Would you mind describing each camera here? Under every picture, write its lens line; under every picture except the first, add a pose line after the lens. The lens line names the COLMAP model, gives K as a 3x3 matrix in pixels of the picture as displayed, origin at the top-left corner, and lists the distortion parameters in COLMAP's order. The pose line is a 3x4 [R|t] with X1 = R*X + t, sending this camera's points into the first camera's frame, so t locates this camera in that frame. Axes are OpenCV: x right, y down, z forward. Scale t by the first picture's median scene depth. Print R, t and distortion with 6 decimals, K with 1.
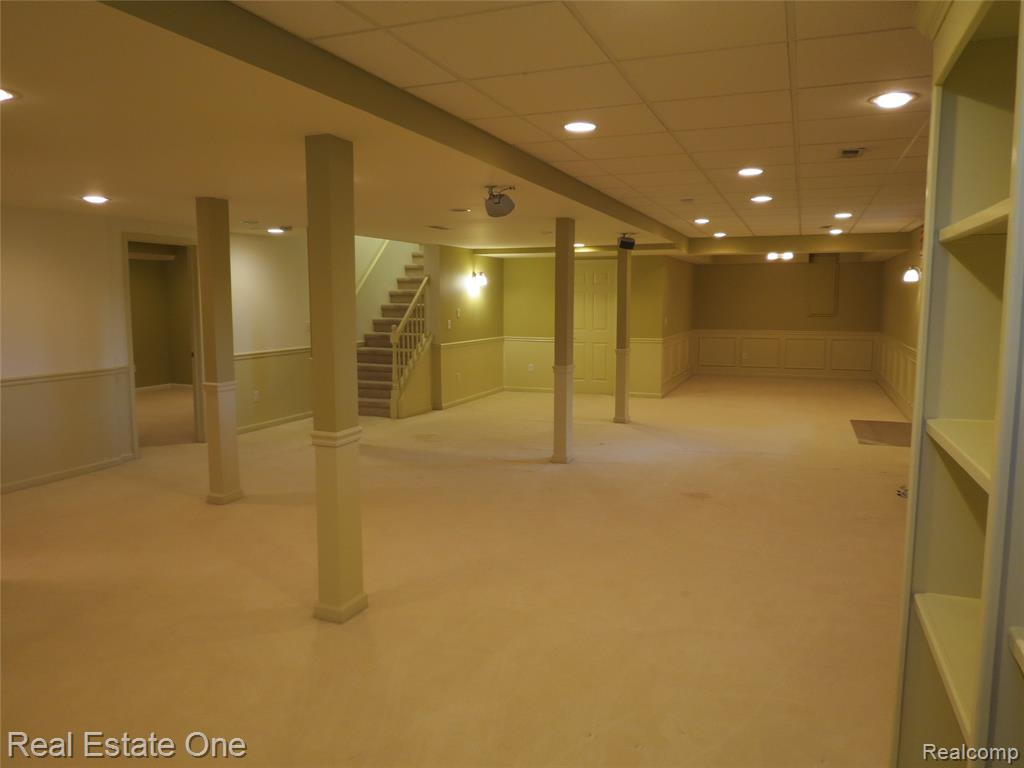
lens RADIAL K [[723.4, 0, 510.9], [0, 723.4, 382.1], [0, 0, 1]] dist [-0.018173, -0.002380]
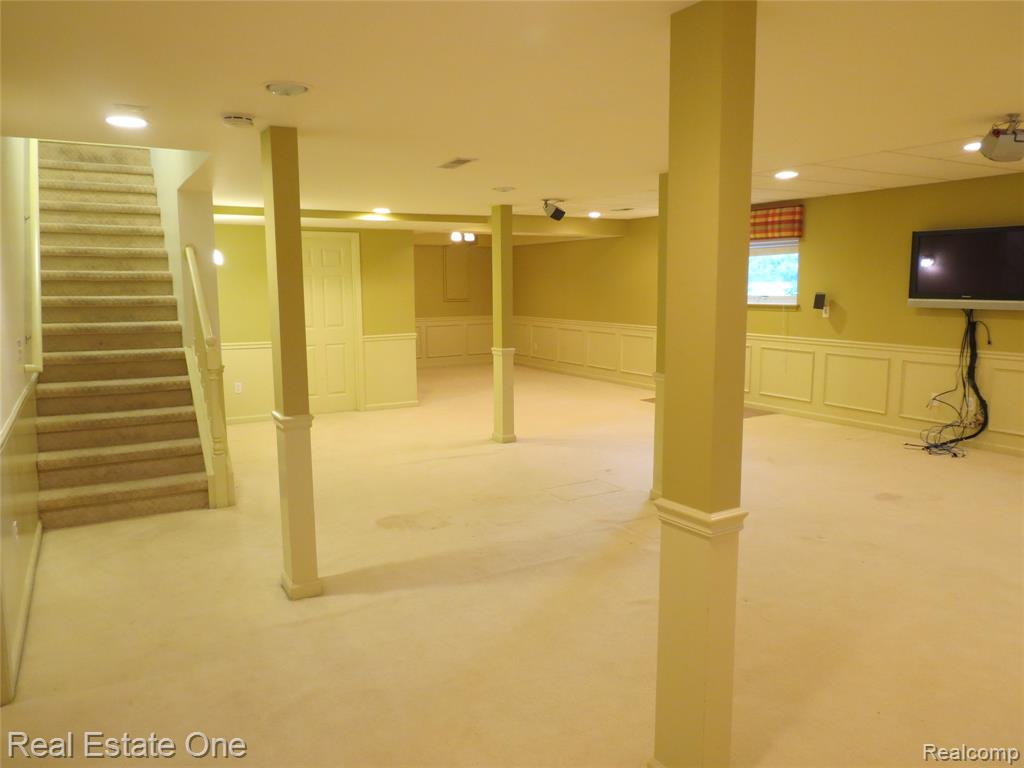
lens RADIAL K [[723.4, 0, 513.9], [0, 723.4, 383.3], [0, 0, 1]] dist [-0.018173, -0.002380]
pose [[0.623098, -0.112854, 0.773959, -0.353975], [0.098497, 0.992980, 0.065492, -0.045580], [-0.775917, 0.035425, 0.629840, 0.396773]]
